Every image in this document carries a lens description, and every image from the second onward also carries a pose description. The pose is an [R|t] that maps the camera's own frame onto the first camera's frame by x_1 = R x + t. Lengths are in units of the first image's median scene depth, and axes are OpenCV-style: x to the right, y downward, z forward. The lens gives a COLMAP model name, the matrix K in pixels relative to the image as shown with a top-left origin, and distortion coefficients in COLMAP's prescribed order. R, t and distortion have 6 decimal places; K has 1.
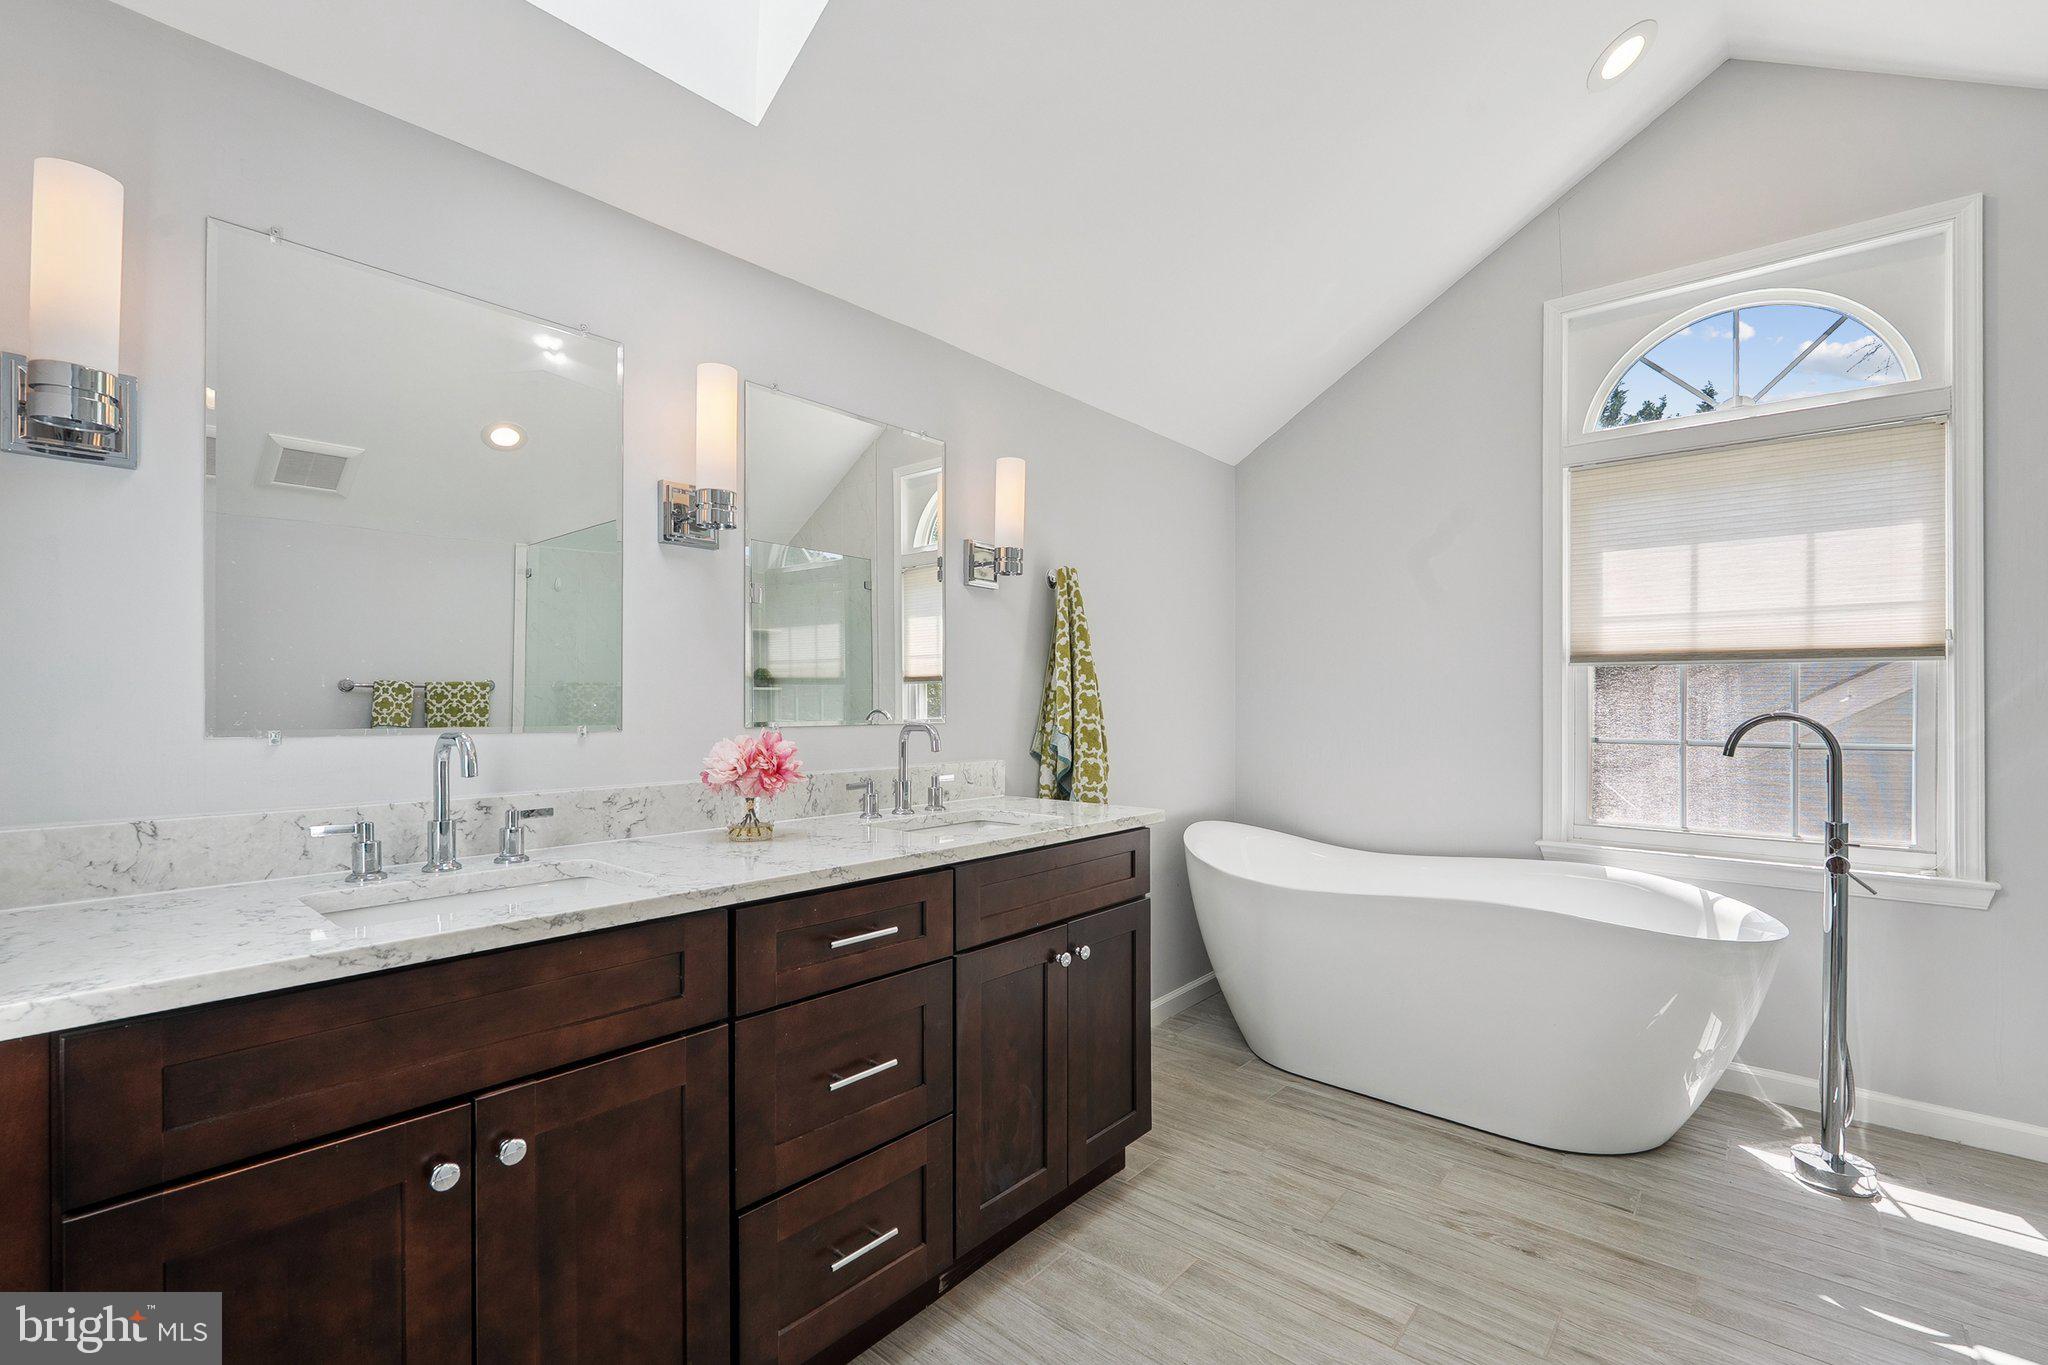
lens RADIAL K [[923.1, 0, 1021.0], [0, 923.1, 700.5], [0, 0, 1]] dist [-0.001914, 0.000008]
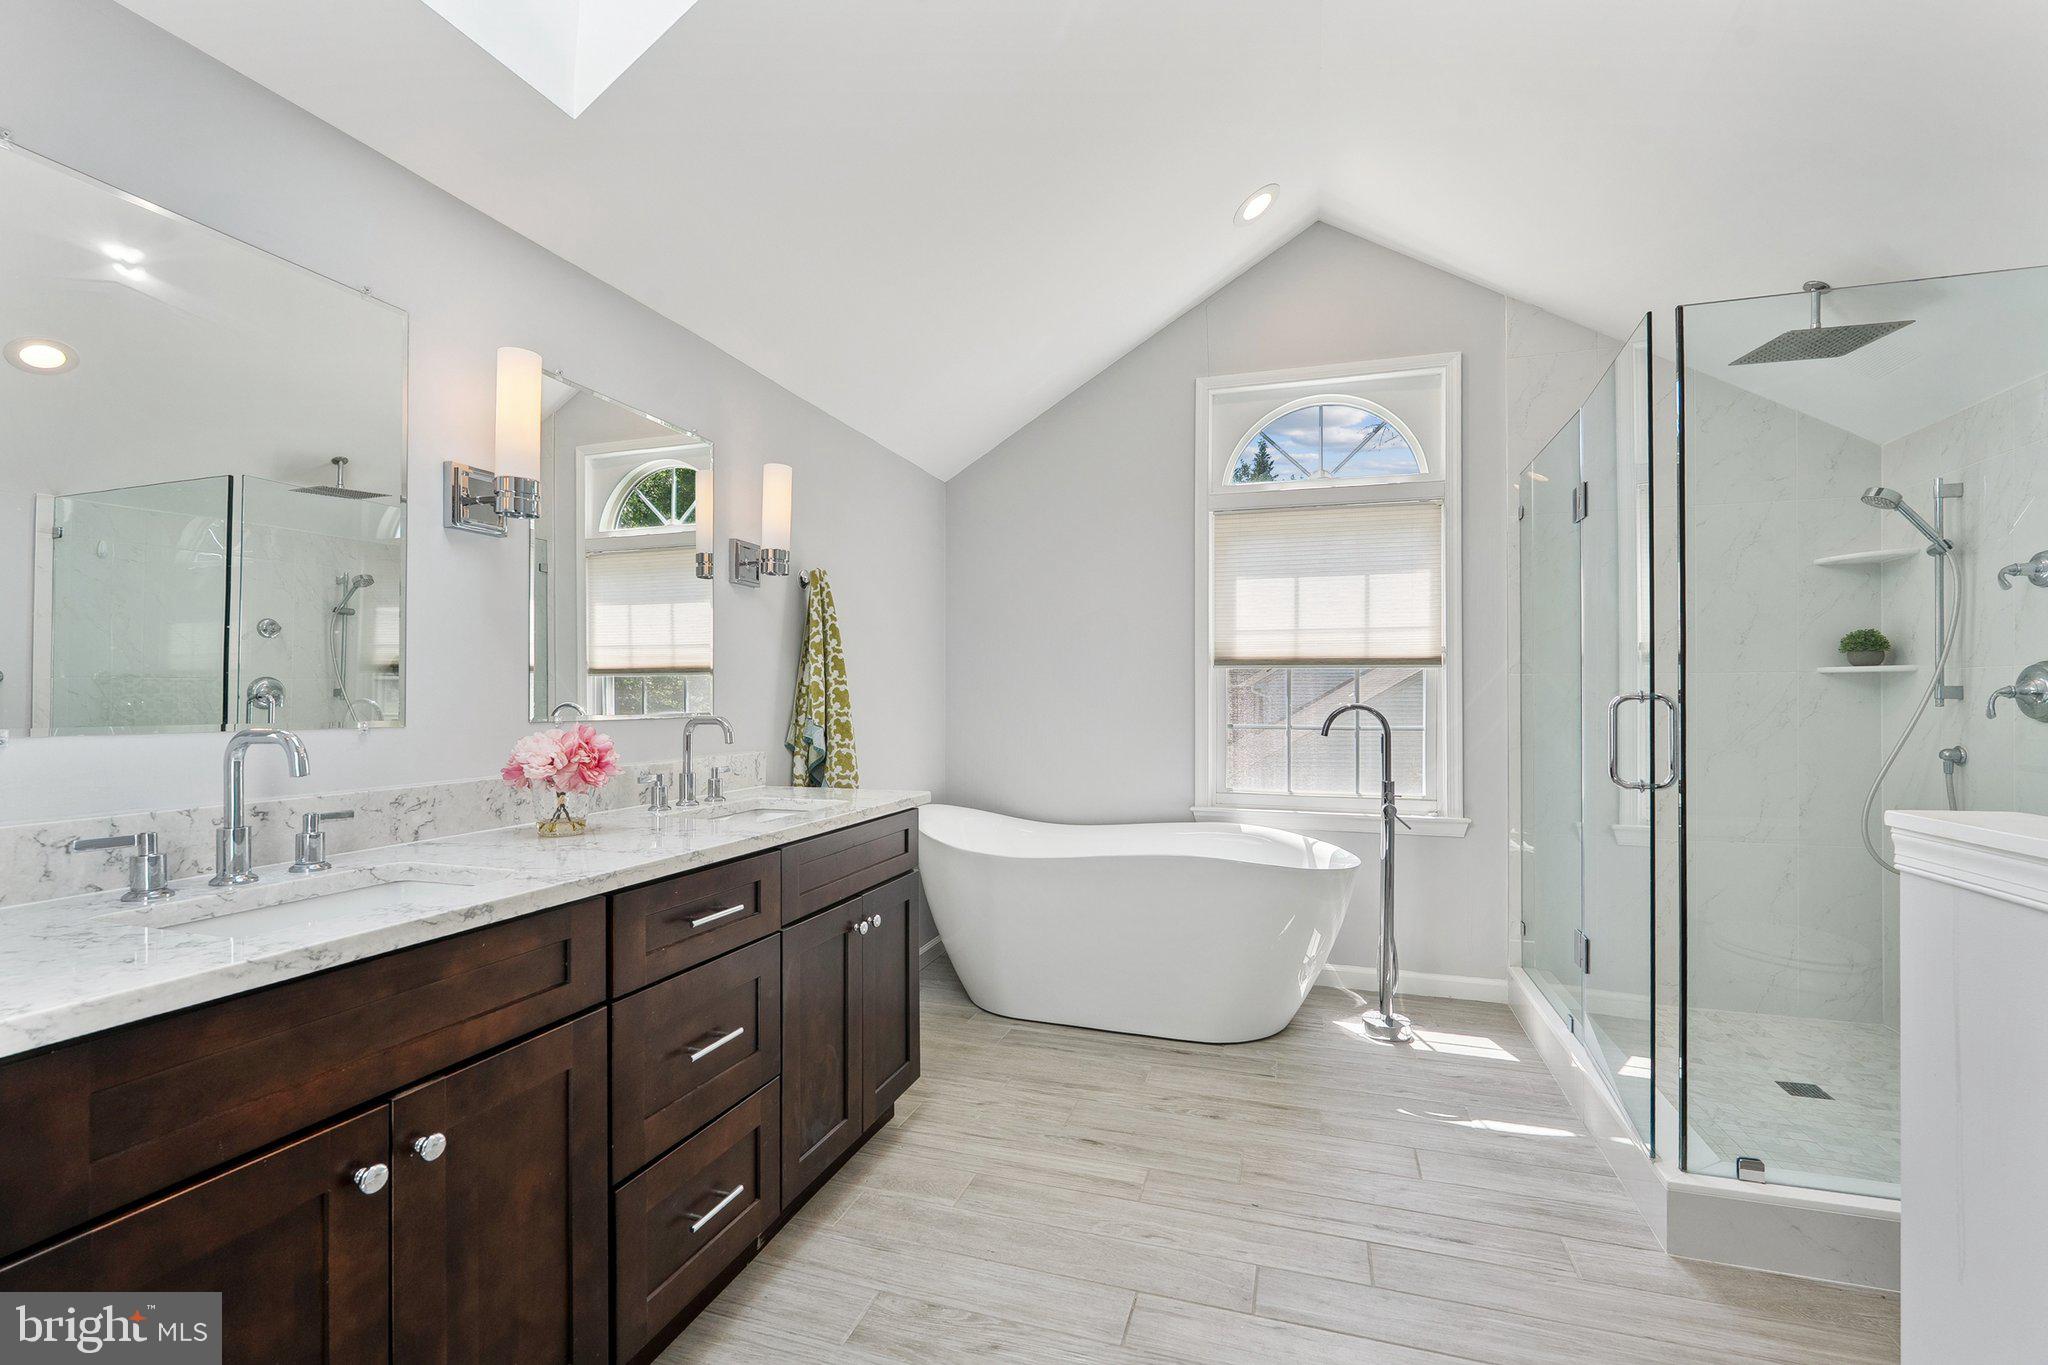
lens RADIAL K [[923.1, 0, 1033.9], [0, 923.1, 692.4], [0, 0, 1]] dist [-0.001914, 0.000008]
pose [[0.917670, 0.001614, 0.397340, -0.174196], [-0.000187, 0.999993, -0.003630, 0.001031], [-0.397343, 0.003257, 0.917664, -0.085628]]
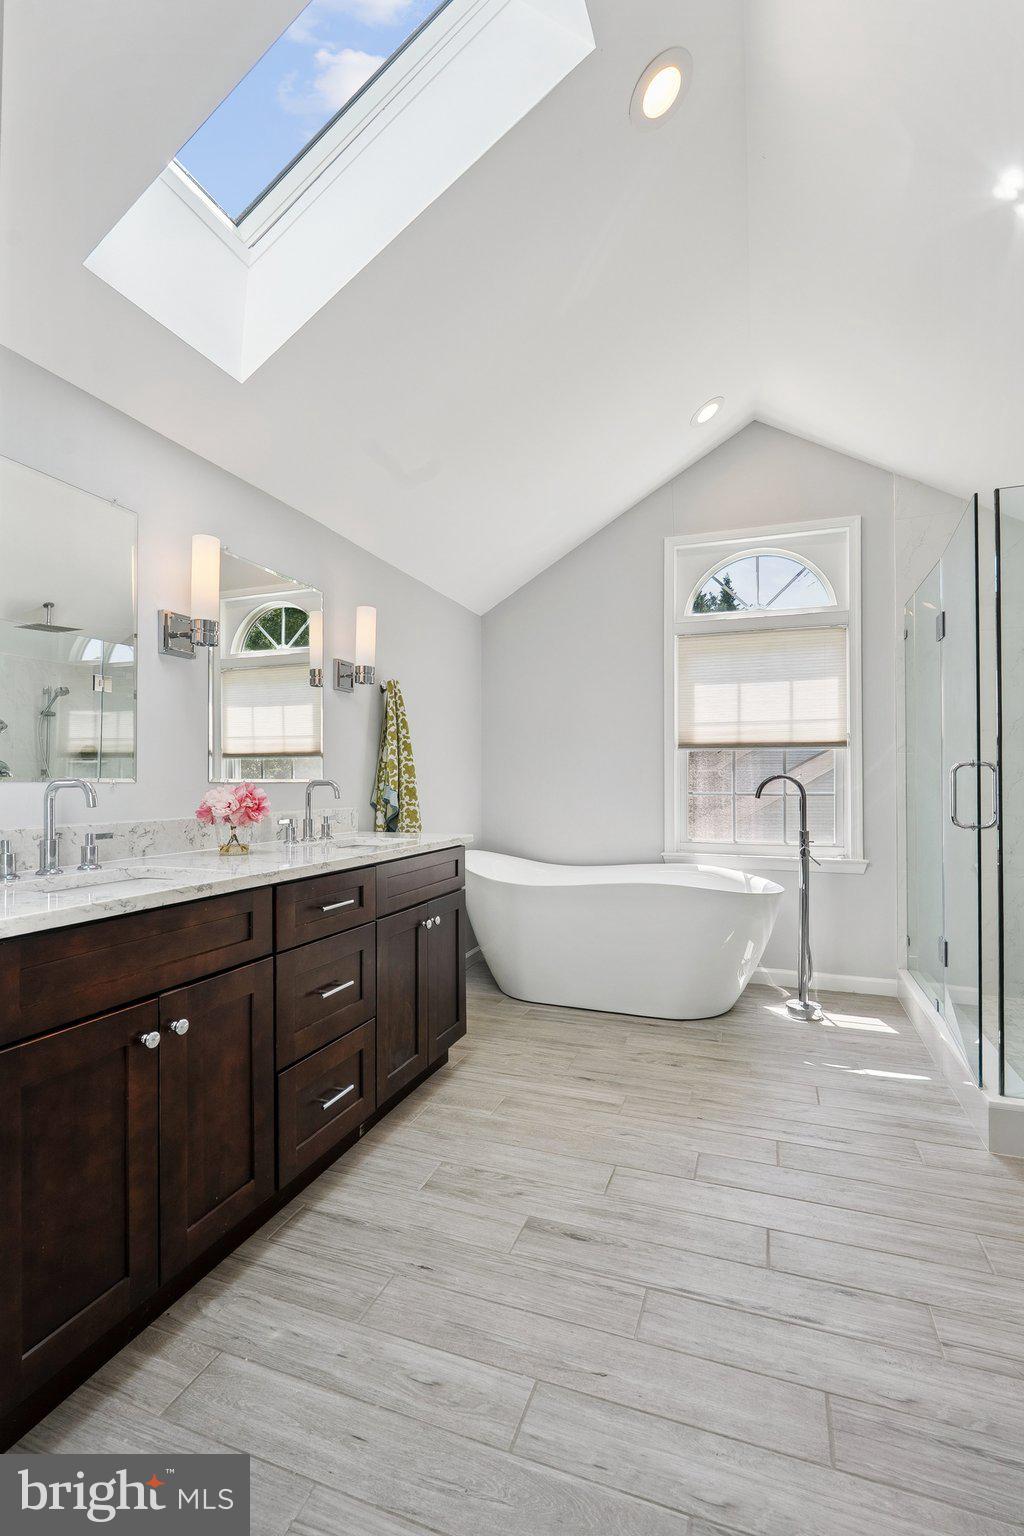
lens RADIAL K [[732.0, 0, 515.3], [0, 732.0, 777.1], [0, 0, 1]] dist [0.003296, 0.000392]
pose [[0.934129, 0.000032, 0.356934, -0.228443], [0.002050, 0.999983, -0.005455, 0.024805], [-0.356929, 0.005828, 0.934114, -0.219201]]
